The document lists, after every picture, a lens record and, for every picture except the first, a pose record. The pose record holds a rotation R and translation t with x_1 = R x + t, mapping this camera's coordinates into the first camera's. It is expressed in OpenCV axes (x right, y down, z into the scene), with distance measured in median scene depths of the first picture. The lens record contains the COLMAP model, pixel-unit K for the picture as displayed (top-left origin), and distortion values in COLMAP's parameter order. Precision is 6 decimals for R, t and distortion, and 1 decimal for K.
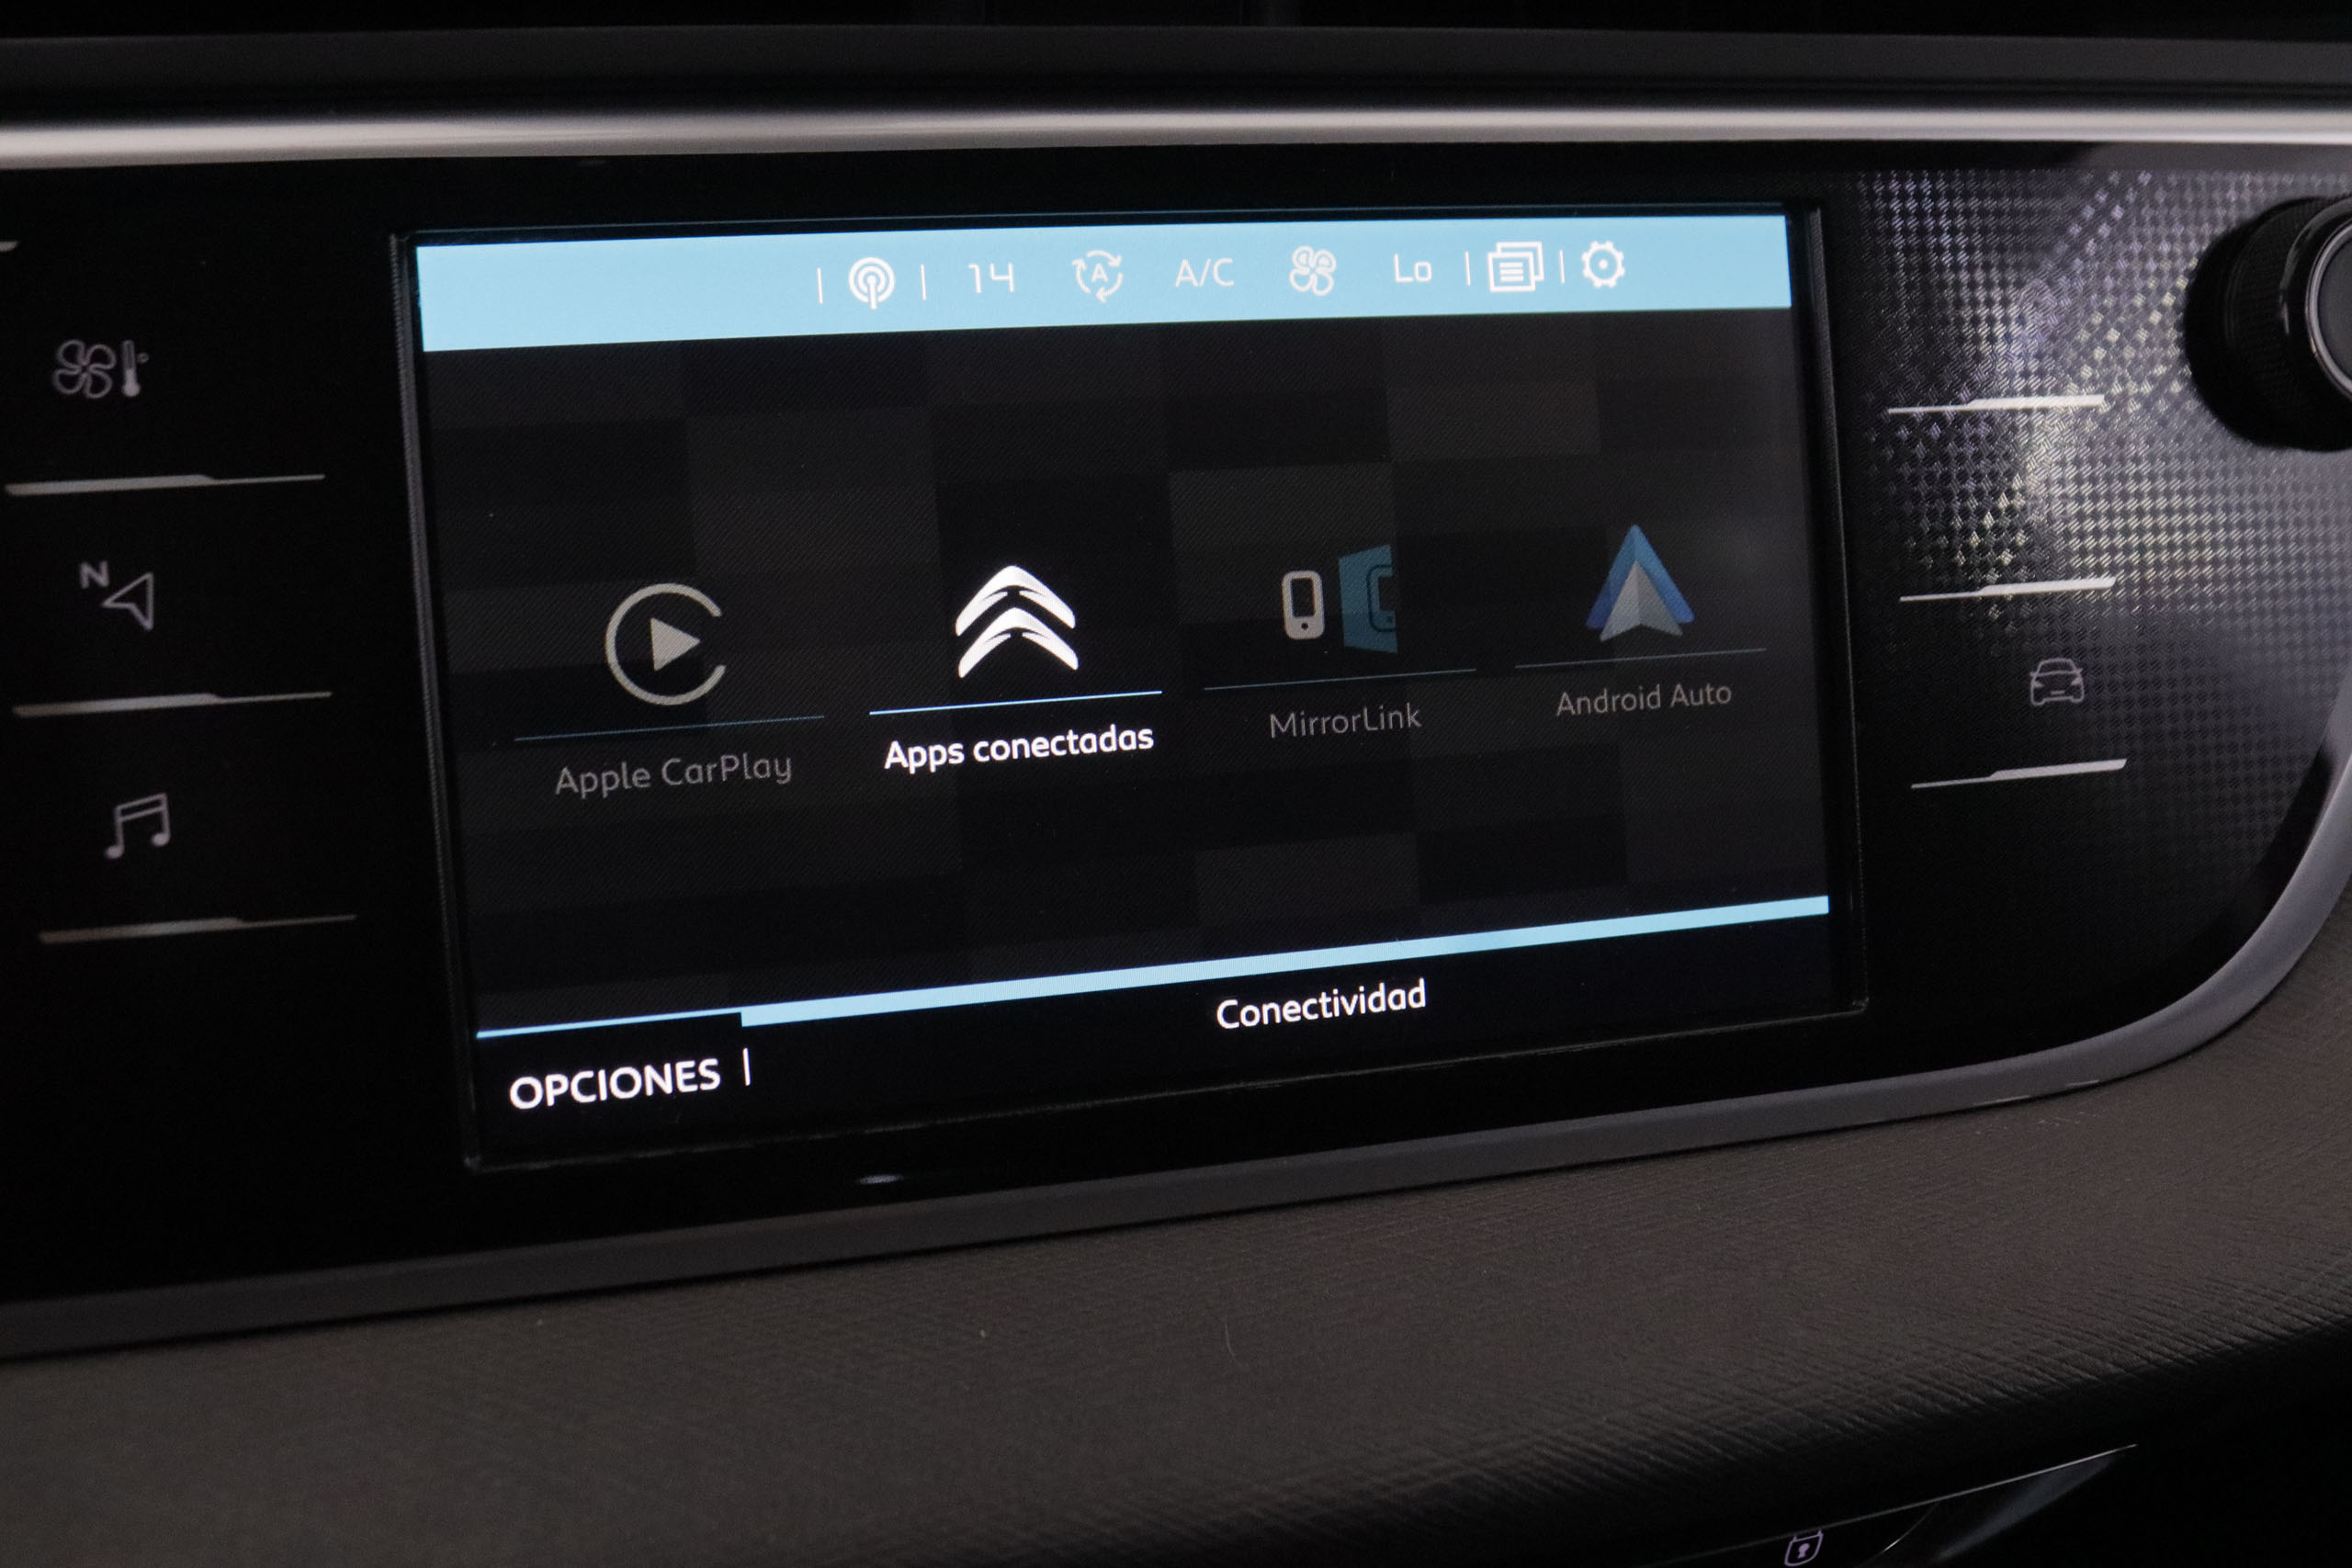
lens RADIAL K [[2299.8, 0, 1133.4], [0, 2299.8, 777.5], [0, 0, 1]] dist [-0.076419, 0.000000]
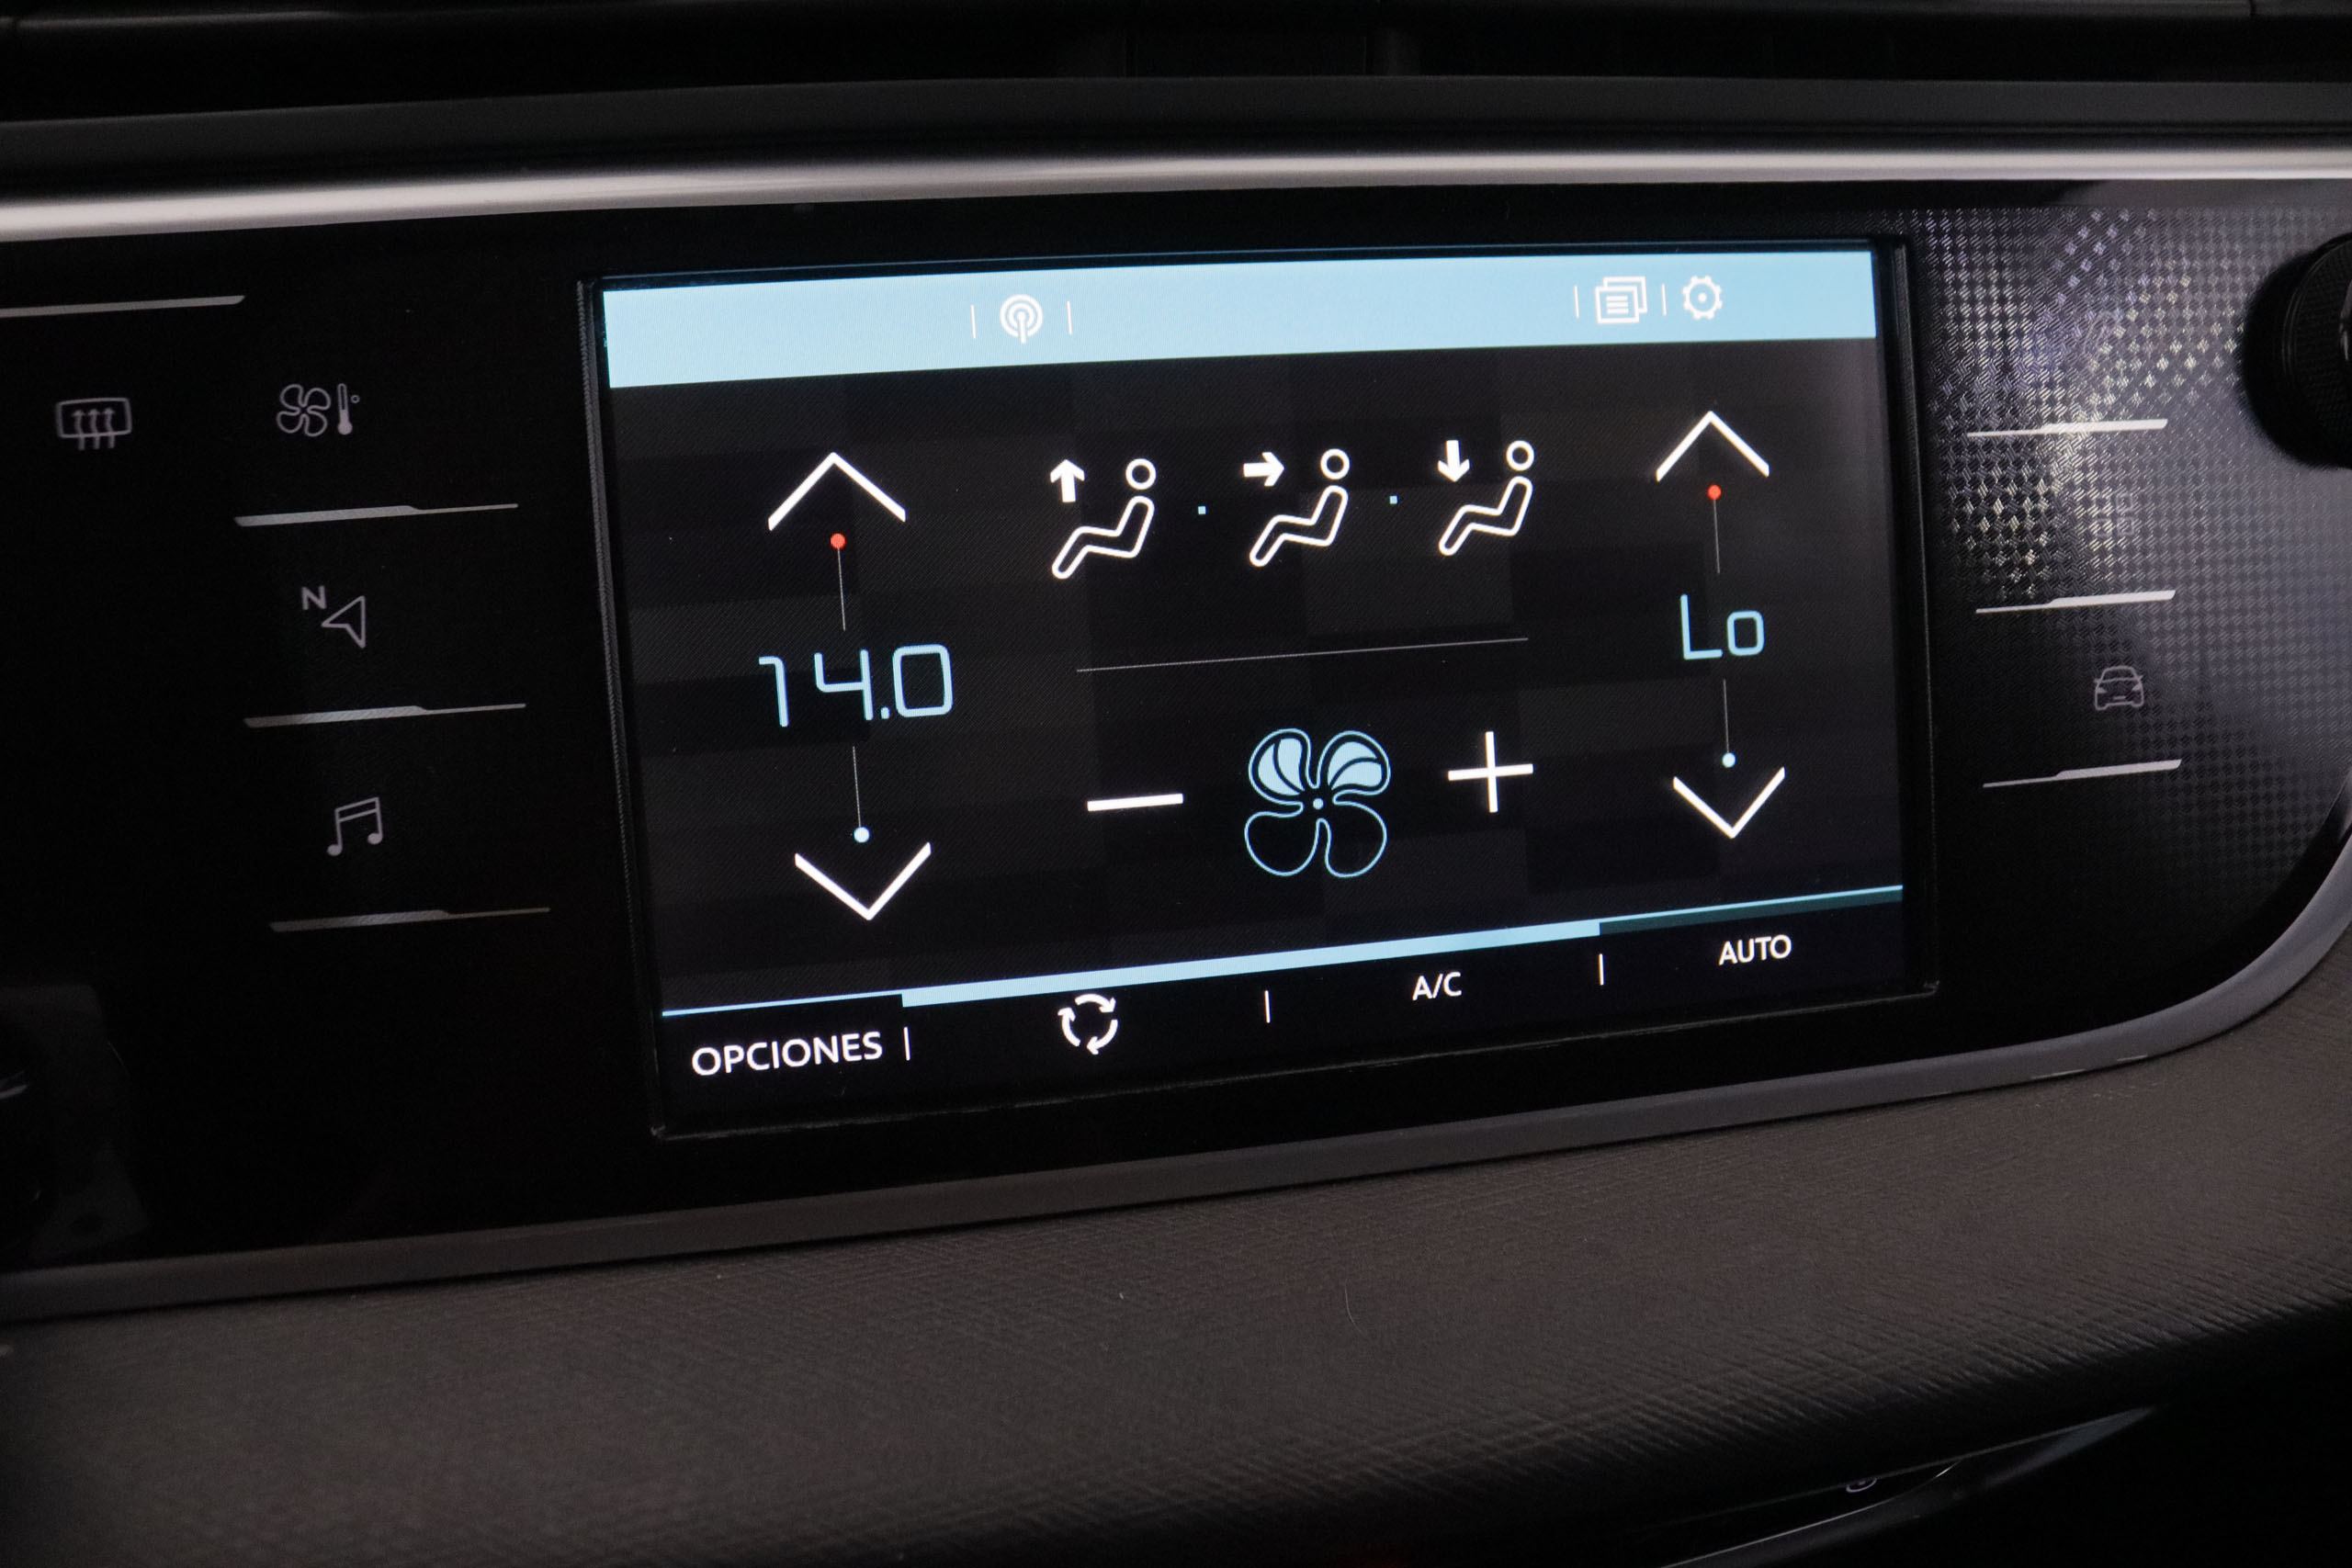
lens RADIAL K [[1857.0, 0, 1114.5], [0, 1857.0, 774.7], [0, 0, 1]] dist [-0.139106, 0.078866]
pose [[0.997480, 0.006038, -0.070684, -0.008327], [-0.003464, 0.999329, 0.036472, -0.034552], [0.070857, -0.036135, 0.996832, 0.136892]]
